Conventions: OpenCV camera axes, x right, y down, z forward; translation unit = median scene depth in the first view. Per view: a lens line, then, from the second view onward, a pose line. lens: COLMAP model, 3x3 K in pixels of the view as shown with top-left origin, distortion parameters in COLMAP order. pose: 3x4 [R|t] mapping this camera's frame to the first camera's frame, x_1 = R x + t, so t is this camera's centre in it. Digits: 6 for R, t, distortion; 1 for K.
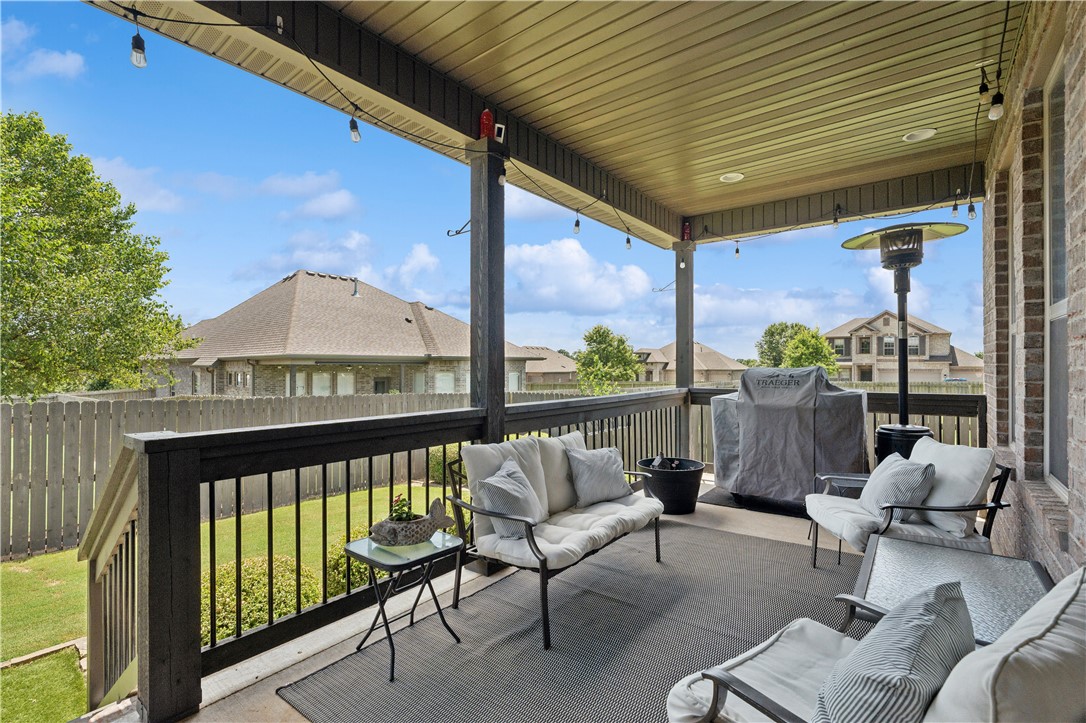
lens RADIAL K [[490.6, 0, 544.8], [0, 490.6, 357.9], [0, 0, 1]] dist [-0.000628, 0.000280]
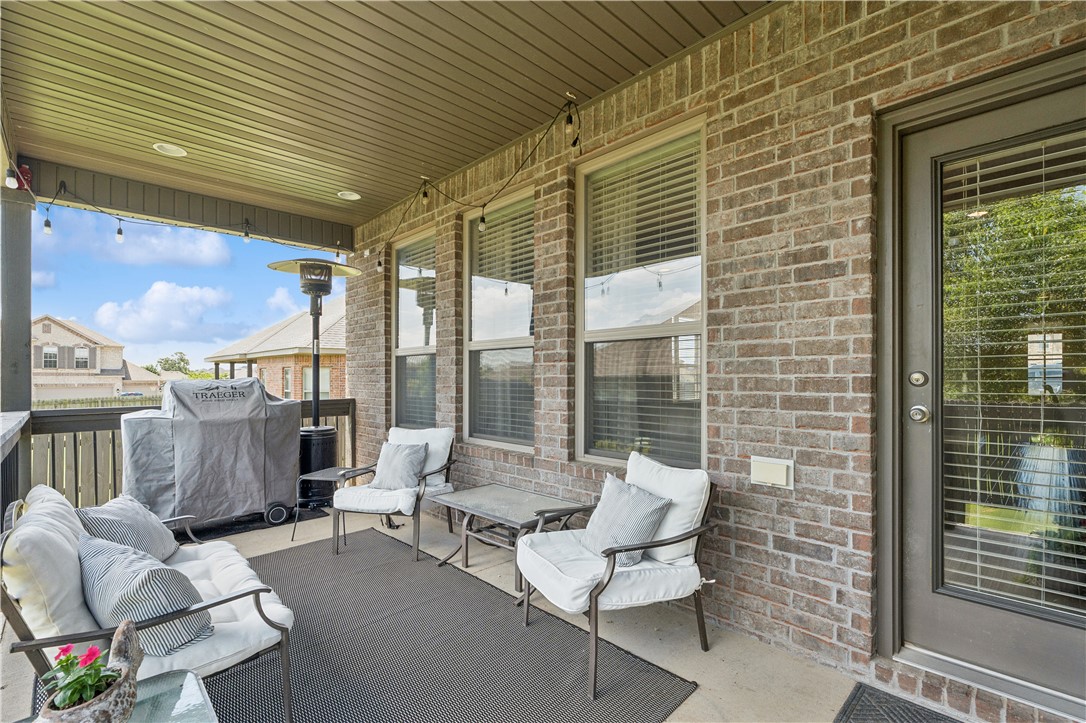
lens RADIAL K [[499.0, 0, 544.3], [0, 499.0, 378.9], [0, 0, 1]] dist [-0.000204, 0.000076]
pose [[0.149673, -0.001548, 0.988734, -0.368599], [-0.011743, 0.999925, 0.003343, 0.009346], [-0.988666, -0.012111, 0.149643, 0.252194]]
